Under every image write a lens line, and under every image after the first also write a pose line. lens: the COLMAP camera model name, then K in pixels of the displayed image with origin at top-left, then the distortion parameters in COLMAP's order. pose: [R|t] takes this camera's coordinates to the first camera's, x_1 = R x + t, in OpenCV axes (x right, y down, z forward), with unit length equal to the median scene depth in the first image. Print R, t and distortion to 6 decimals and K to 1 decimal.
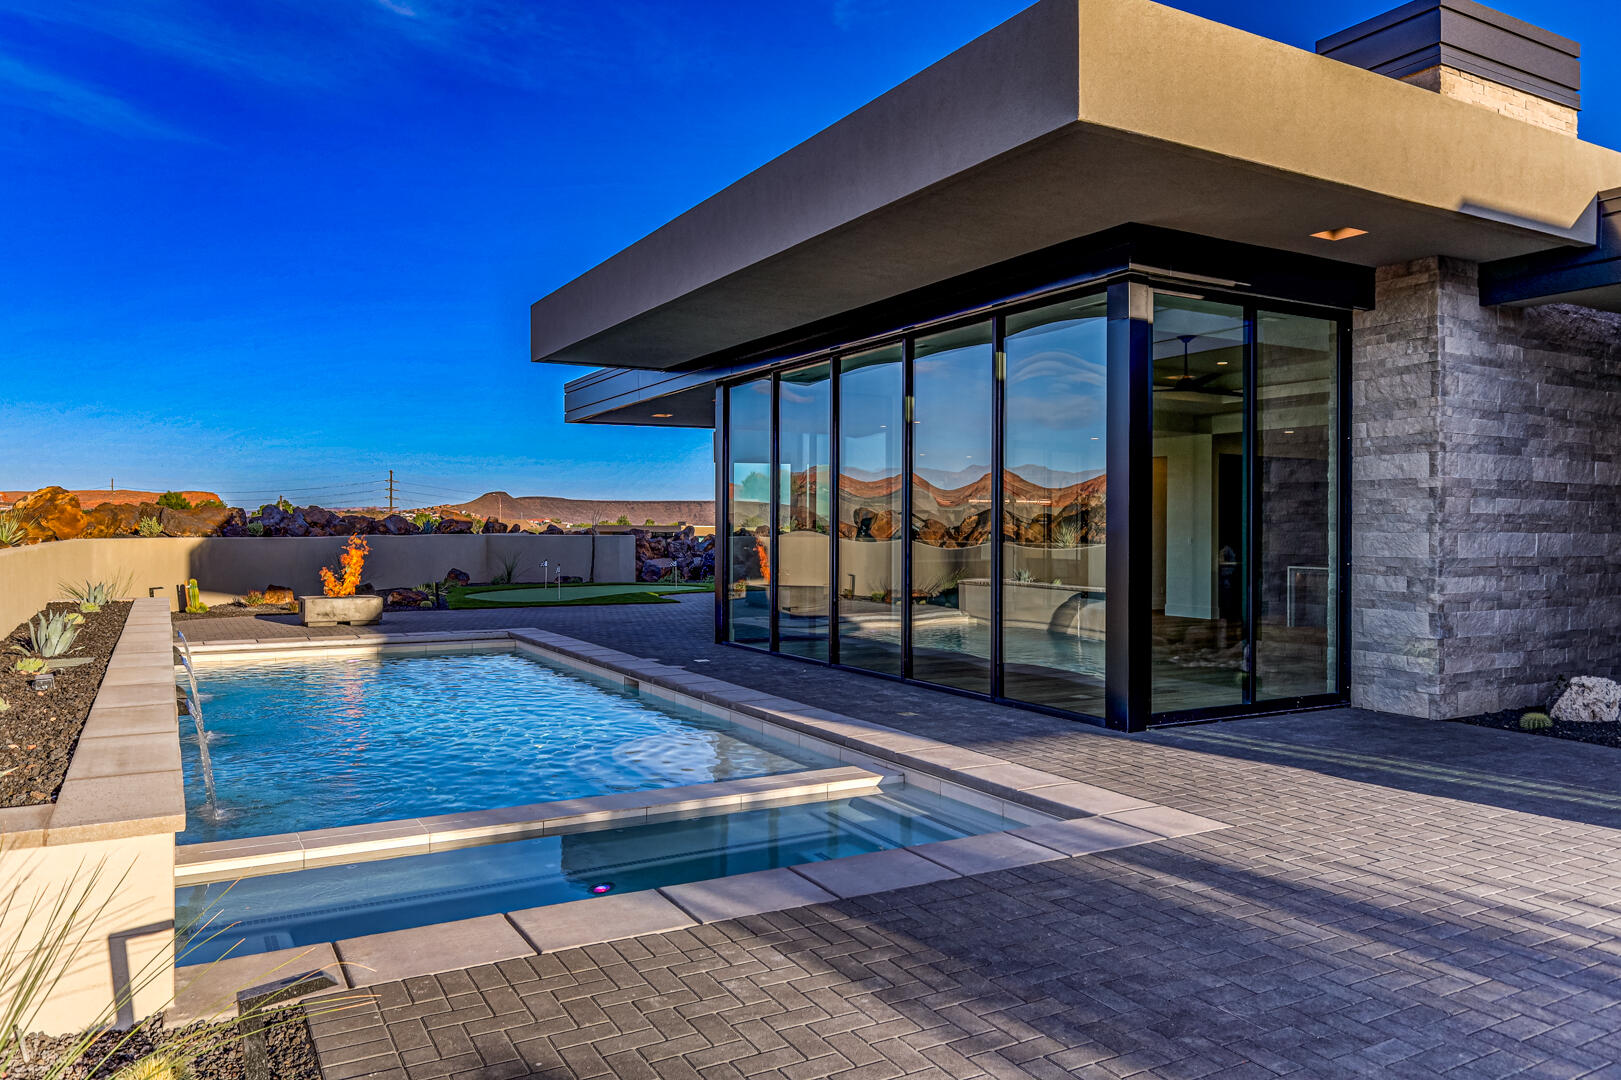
lens RADIAL K [[1125.5, 0, 810.4], [0, 1125.5, 531.4], [0, 0, 1]] dist [0.021090, -0.001071]
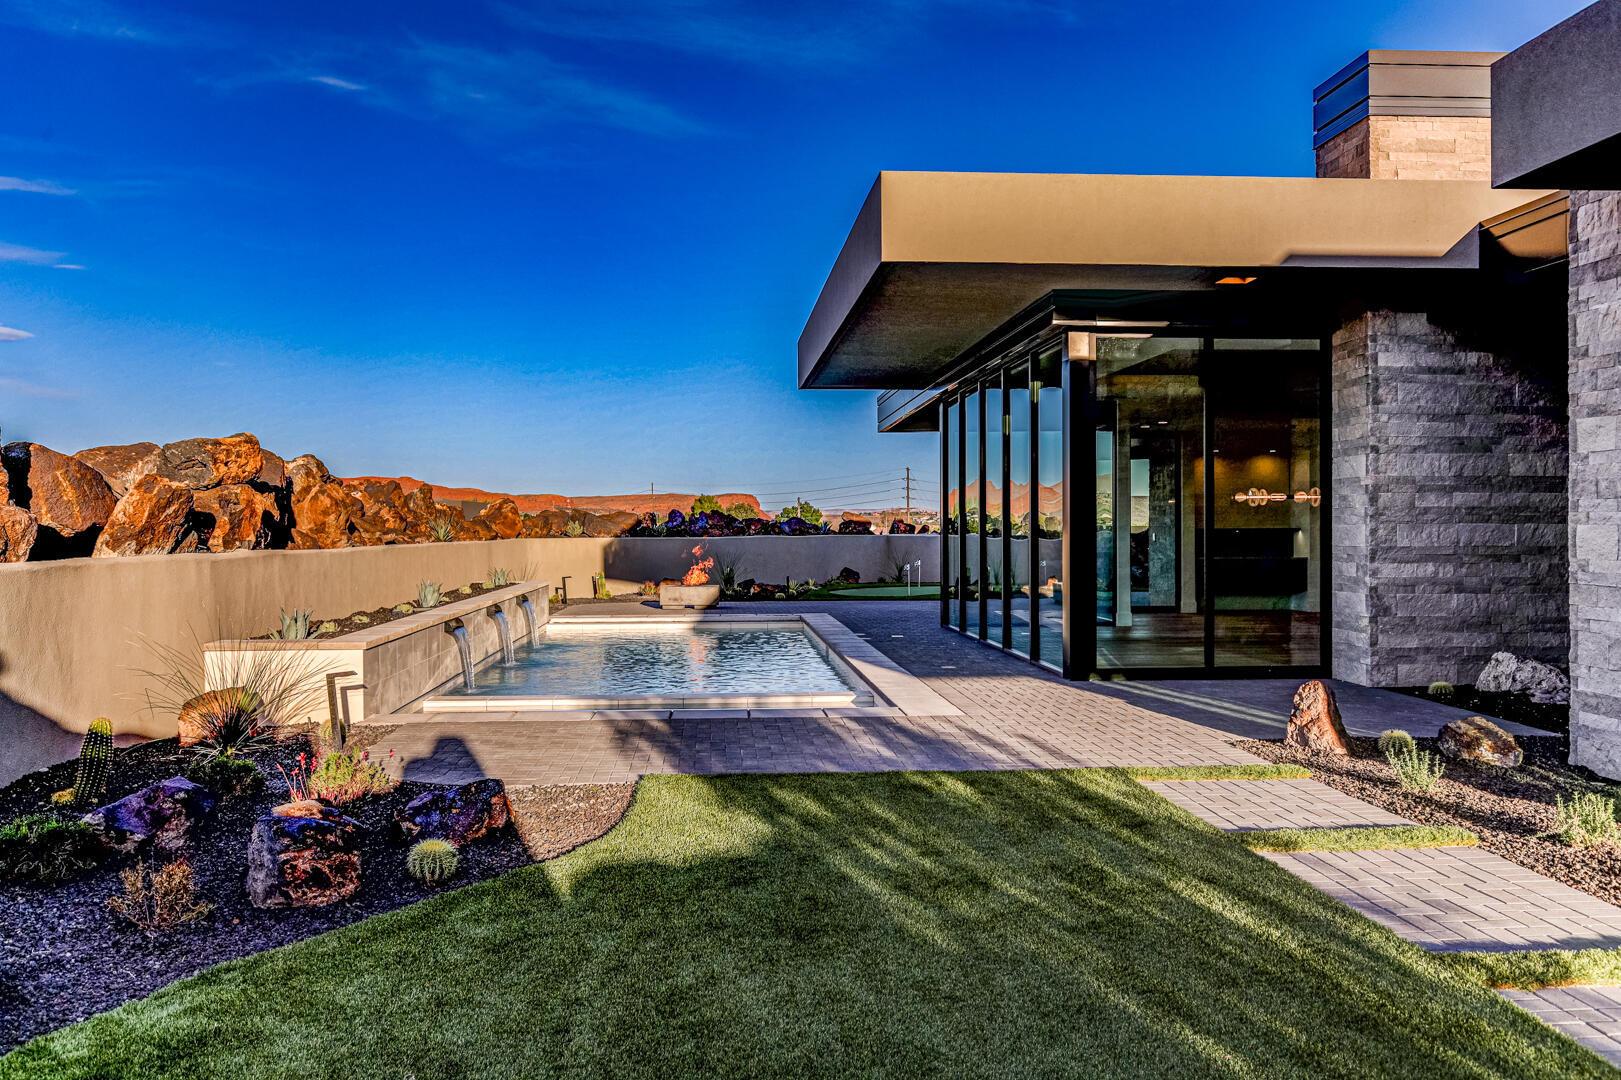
lens RADIAL K [[1370.3, 0, 810.5], [0, 1370.3, 551.5], [0, 0, 1]] dist [0.031321, -0.004089]
pose [[0.899217, 0.000442, -0.437503, 0.629442], [0.005178, 0.999919, 0.011652, 0.009116], [0.437473, -0.012744, 0.899141, -0.484094]]
